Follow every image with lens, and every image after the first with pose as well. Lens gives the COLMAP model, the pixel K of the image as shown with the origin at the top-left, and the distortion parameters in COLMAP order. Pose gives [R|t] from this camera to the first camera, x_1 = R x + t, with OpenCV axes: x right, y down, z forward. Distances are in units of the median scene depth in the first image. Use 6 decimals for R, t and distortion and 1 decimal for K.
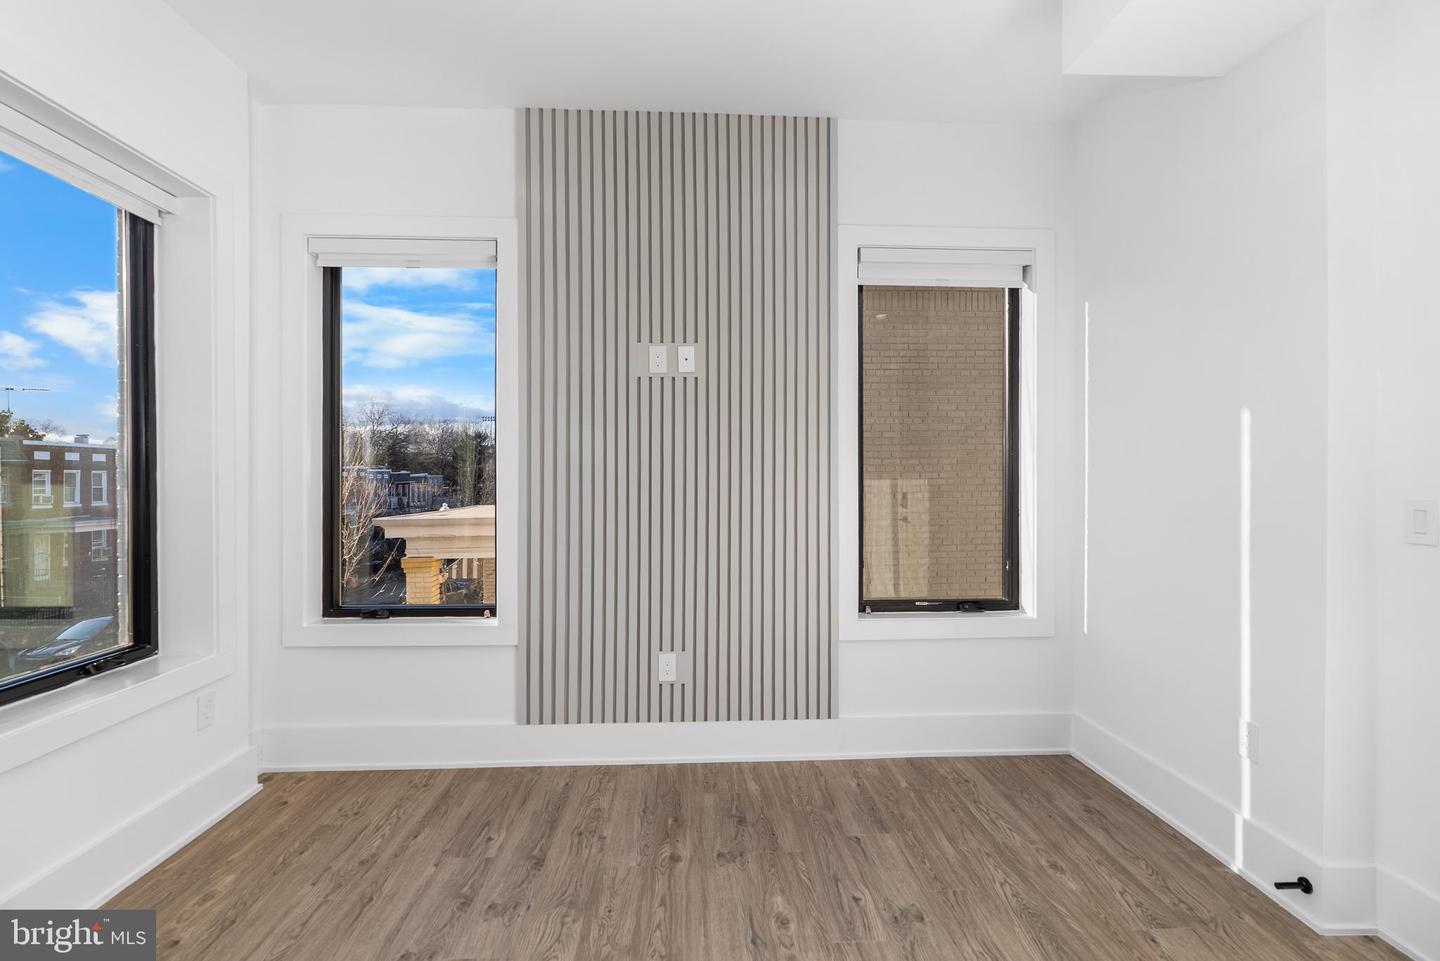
lens RADIAL K [[667.3, 0, 715.3], [0, 667.3, 477.5], [0, 0, 1]] dist [-0.008408, 0.000950]
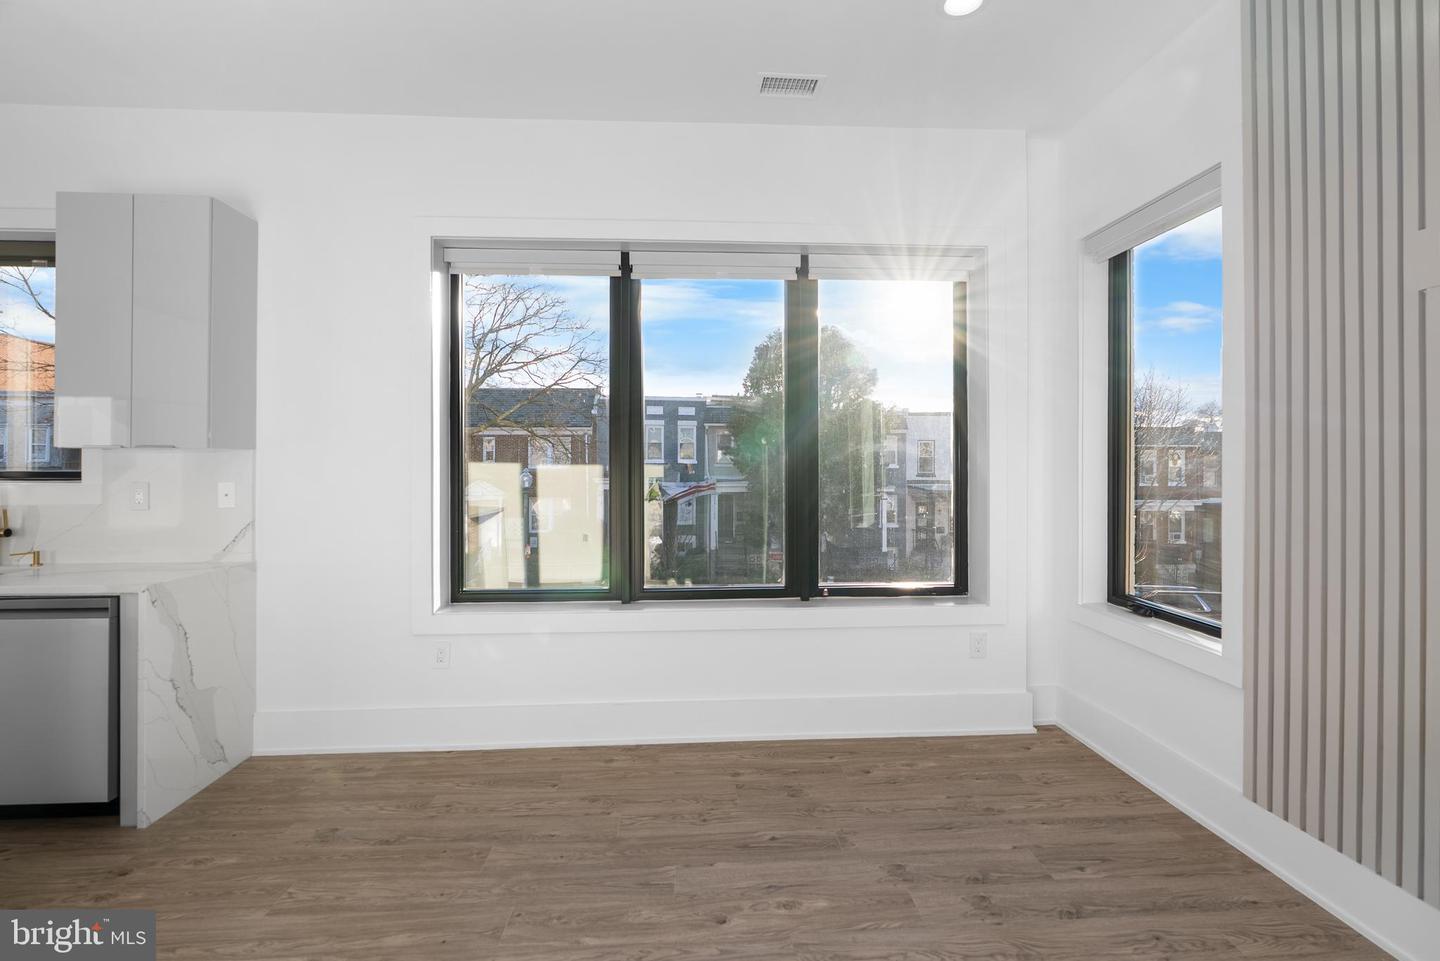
lens RADIAL K [[667.9, 0, 725.1], [0, 667.9, 461.1], [0, 0, 1]] dist [-0.007332, 0.002228]
pose [[0.020288, -0.004653, -0.999783, 0.492071], [-0.000393, 0.999989, -0.004662, -0.002861], [0.999794, 0.000488, 0.020286, 0.444572]]
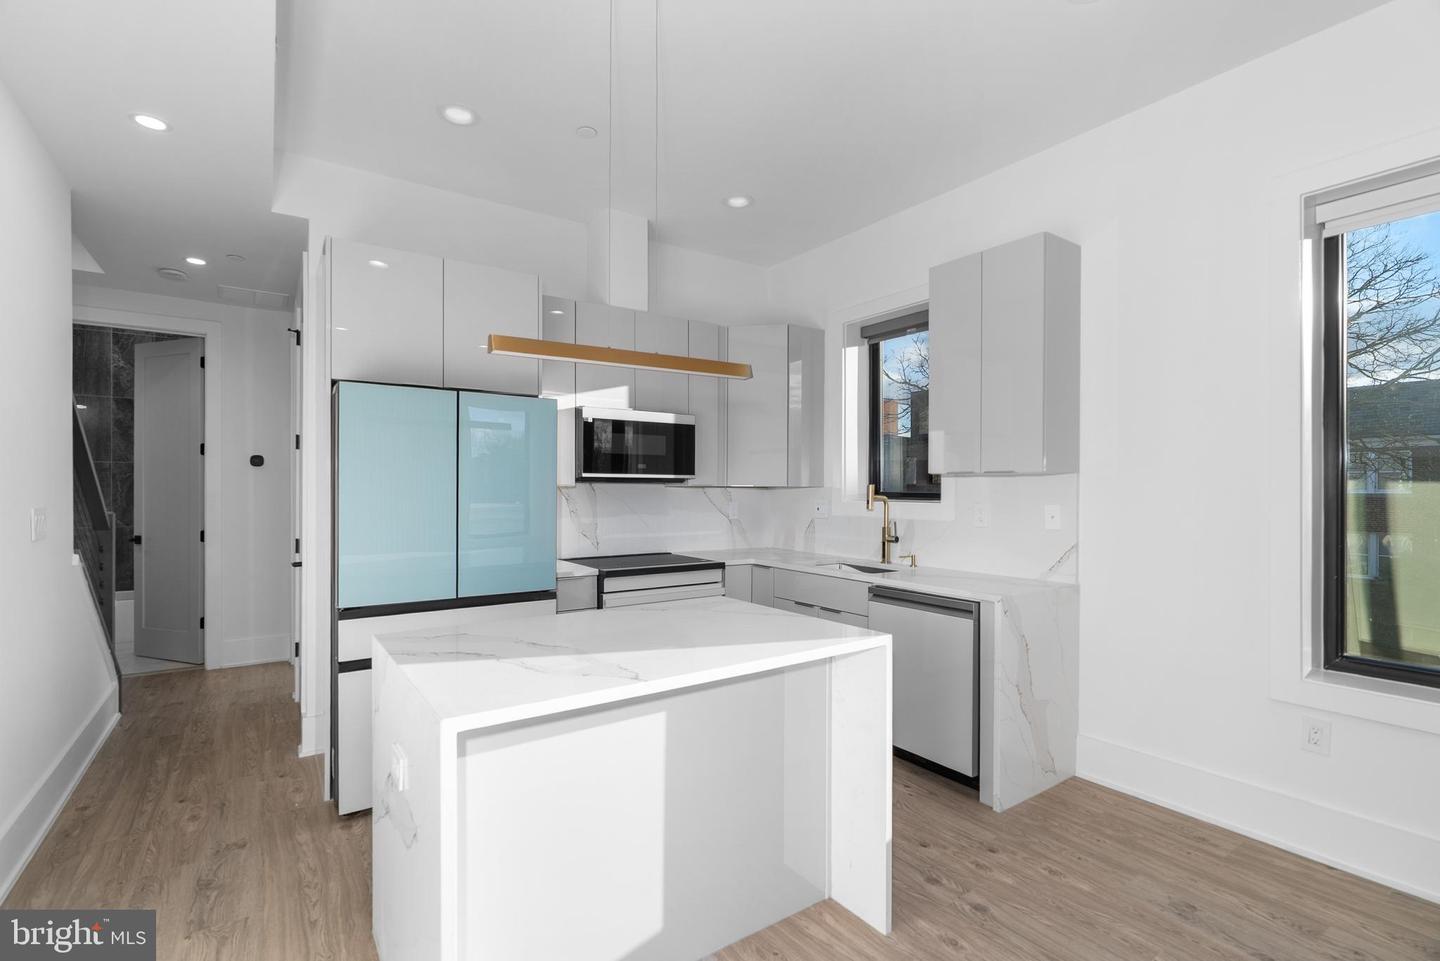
lens RADIAL K [[659.2, 0, 722.1], [0, 659.2, 489.8], [0, 0, 1]] dist [-0.001511, 0.001342]
pose [[-0.844260, 0.001331, -0.535932, 0.464033], [-0.000871, 0.999992, 0.003855, -0.002929], [0.535933, 0.003722, -0.844252, 0.292882]]
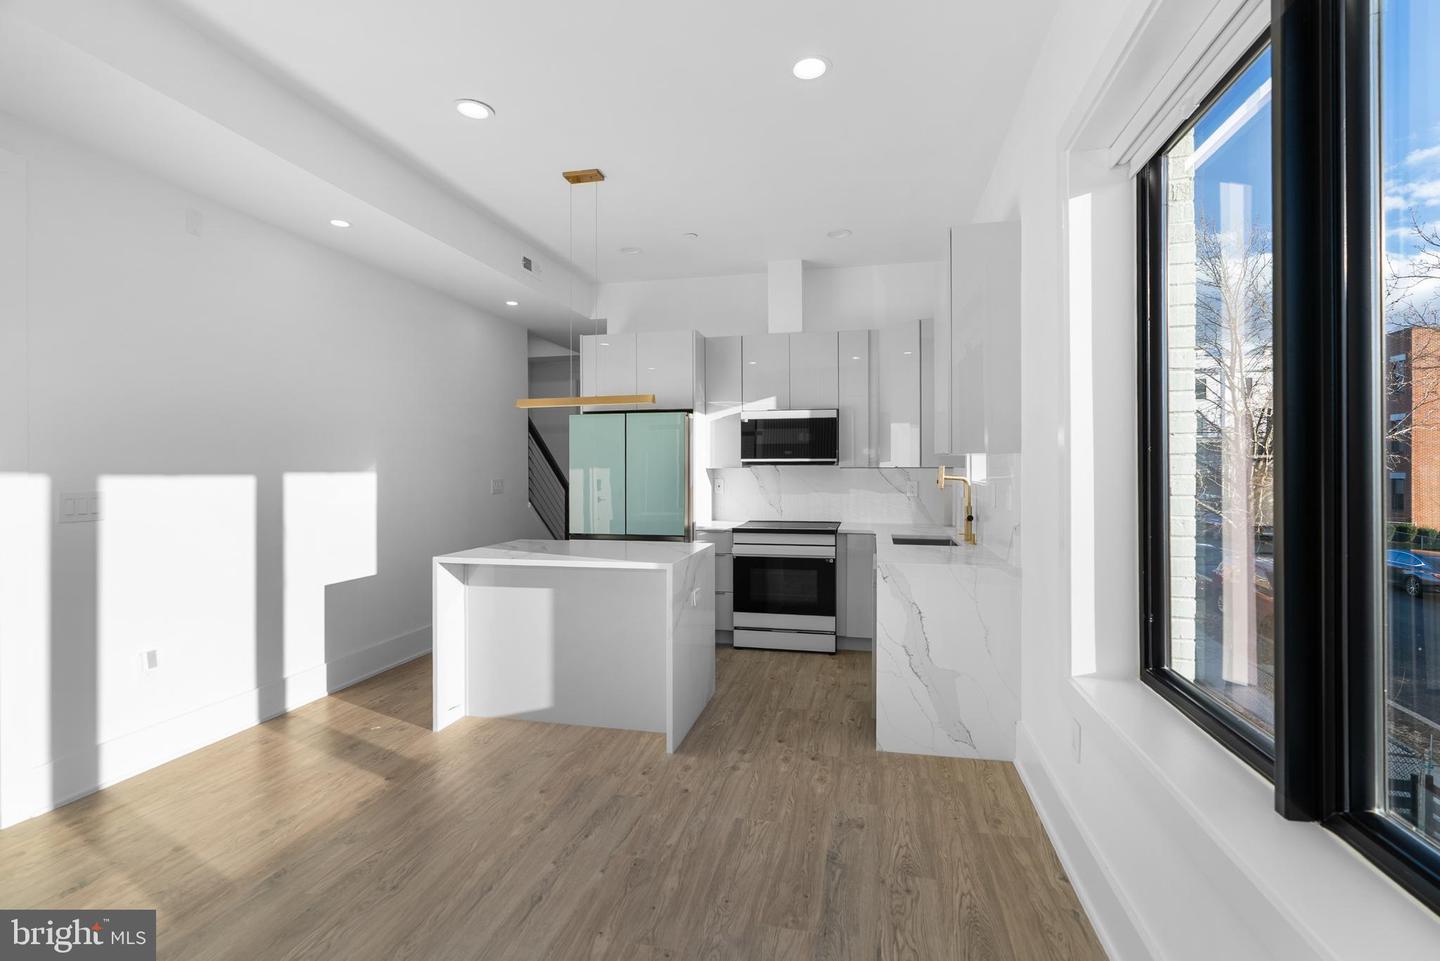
lens RADIAL K [[663.9, 0, 720.6], [0, 663.9, 467.2], [0, 0, 1]] dist [-0.000515, 0.000269]
pose [[-0.966482, 0.004489, 0.256694, -0.469916], [0.004137, 0.999990, -0.001911, -0.003576], [-0.256699, -0.000785, -0.966491, 0.871004]]
